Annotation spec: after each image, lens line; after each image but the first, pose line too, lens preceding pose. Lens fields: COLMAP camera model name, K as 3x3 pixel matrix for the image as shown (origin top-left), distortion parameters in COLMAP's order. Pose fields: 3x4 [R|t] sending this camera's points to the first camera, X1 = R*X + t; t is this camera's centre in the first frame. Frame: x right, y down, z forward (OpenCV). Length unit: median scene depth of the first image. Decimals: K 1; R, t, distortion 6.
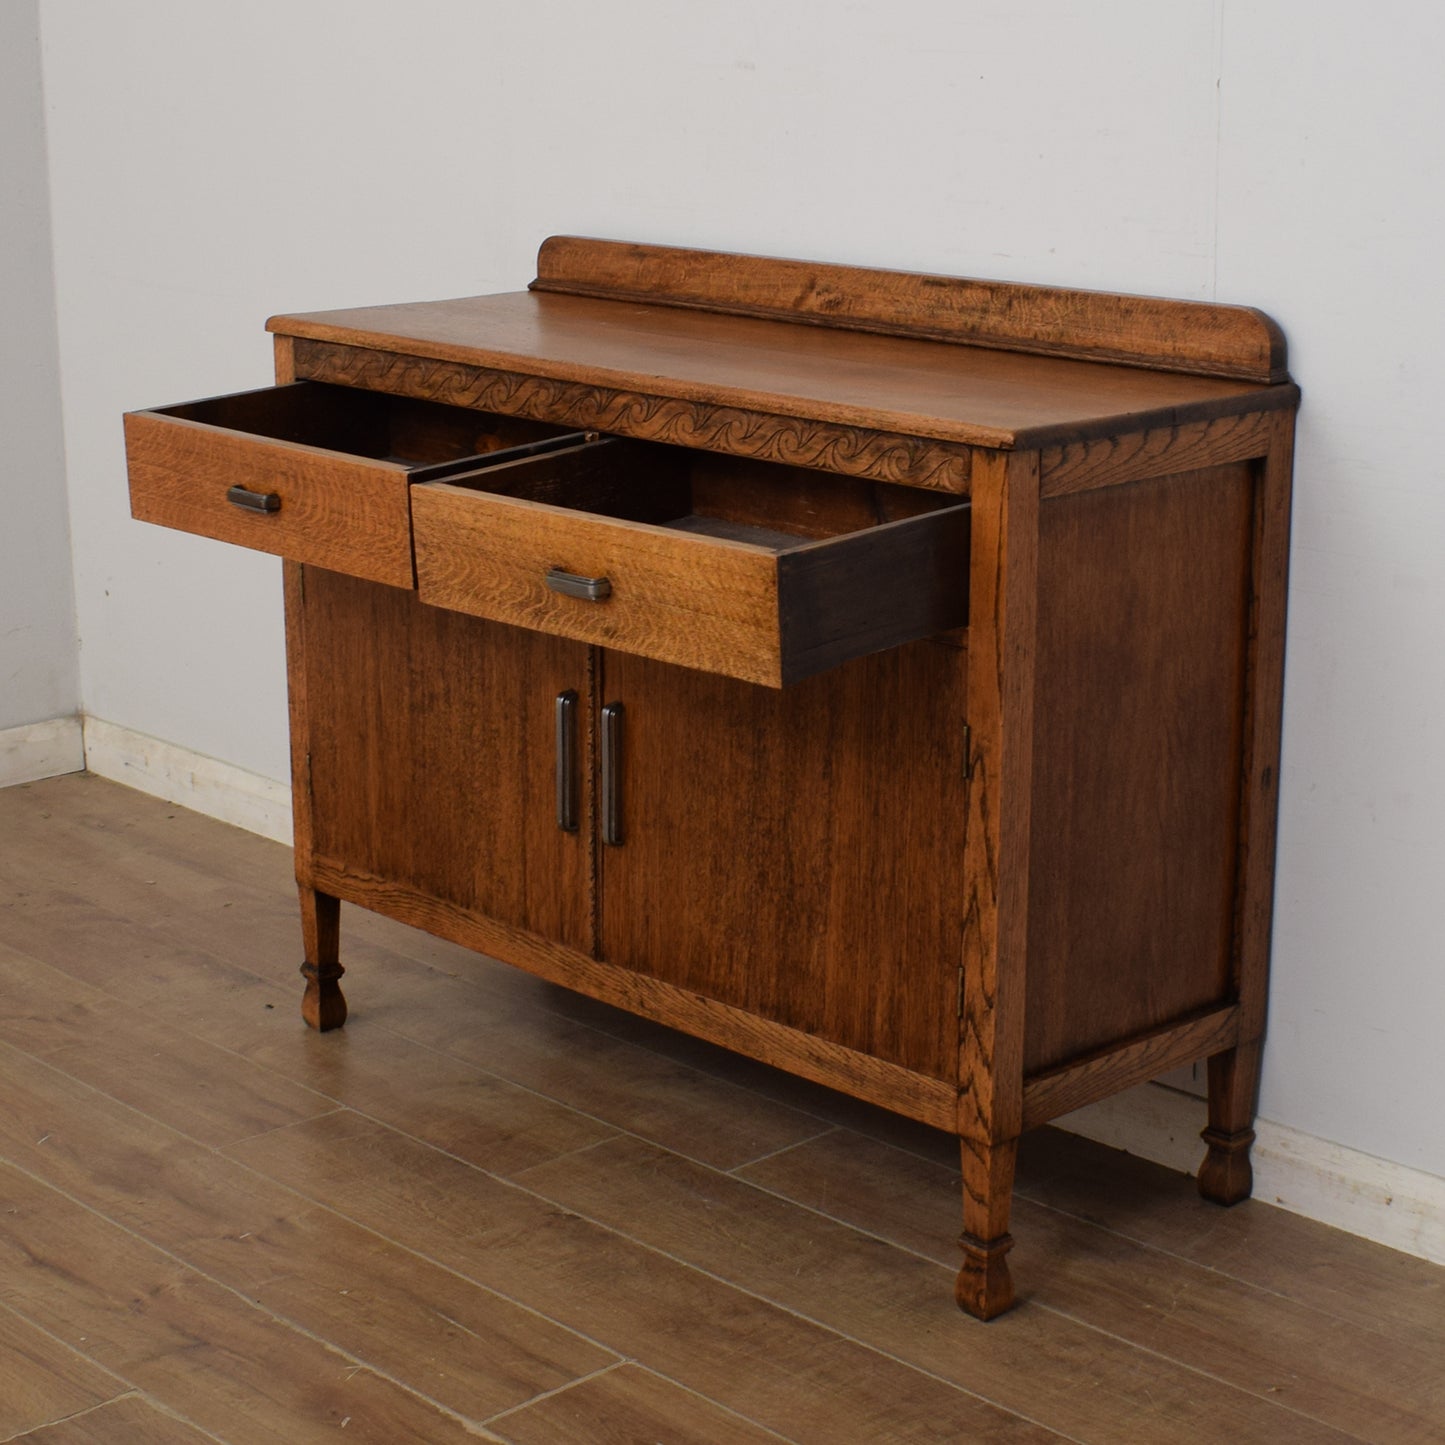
lens RADIAL K [[2924.4, 0, 787.1], [0, 2924.4, 671.5], [0, 0, 1]] dist [-0.090125, 0.000000]
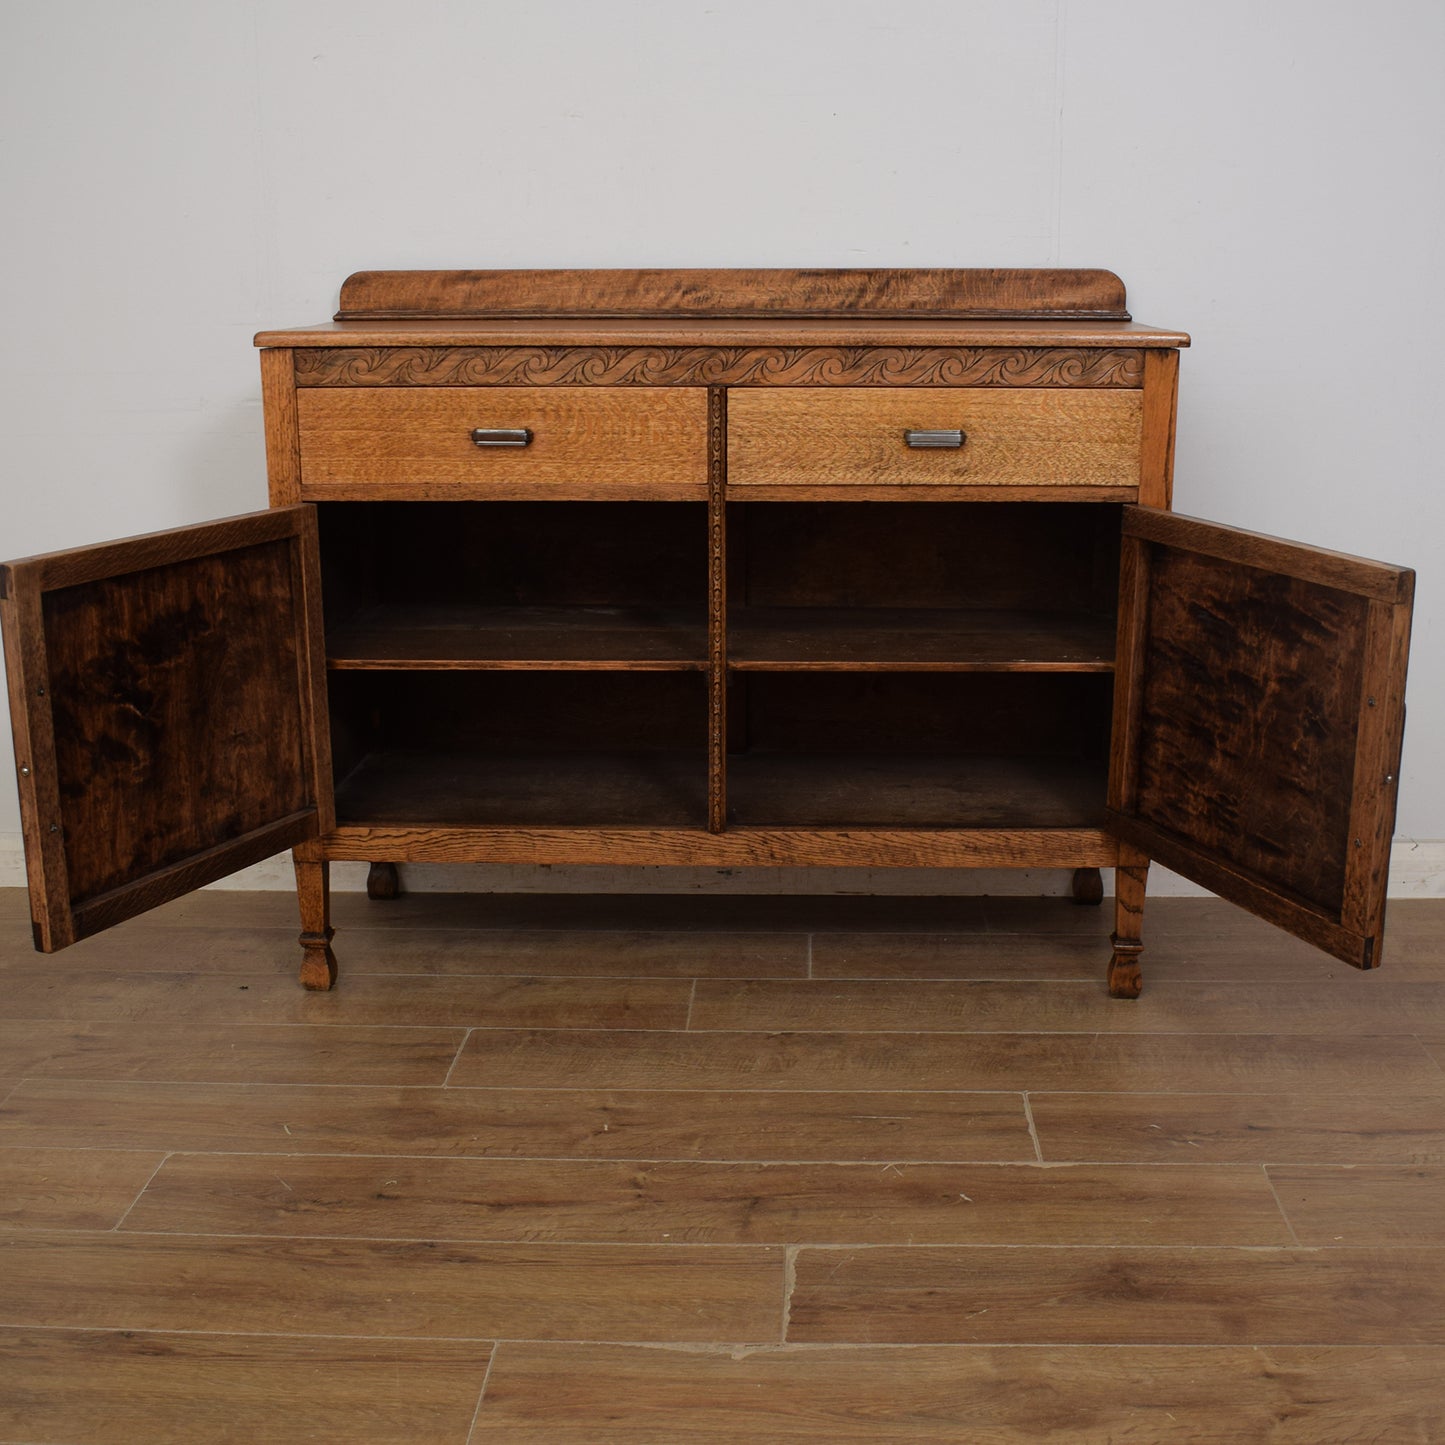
lens RADIAL K [[1914.9, 0, 755.6], [0, 1914.9, 783.7], [0, 0, 1]] dist [-0.096351, 0.000000]
pose [[0.721919, -0.188969, 0.665676, -0.605924], [0.168769, 0.981022, 0.095460, 0.005555], [-0.671082, 0.043430, 0.740110, 0.417500]]
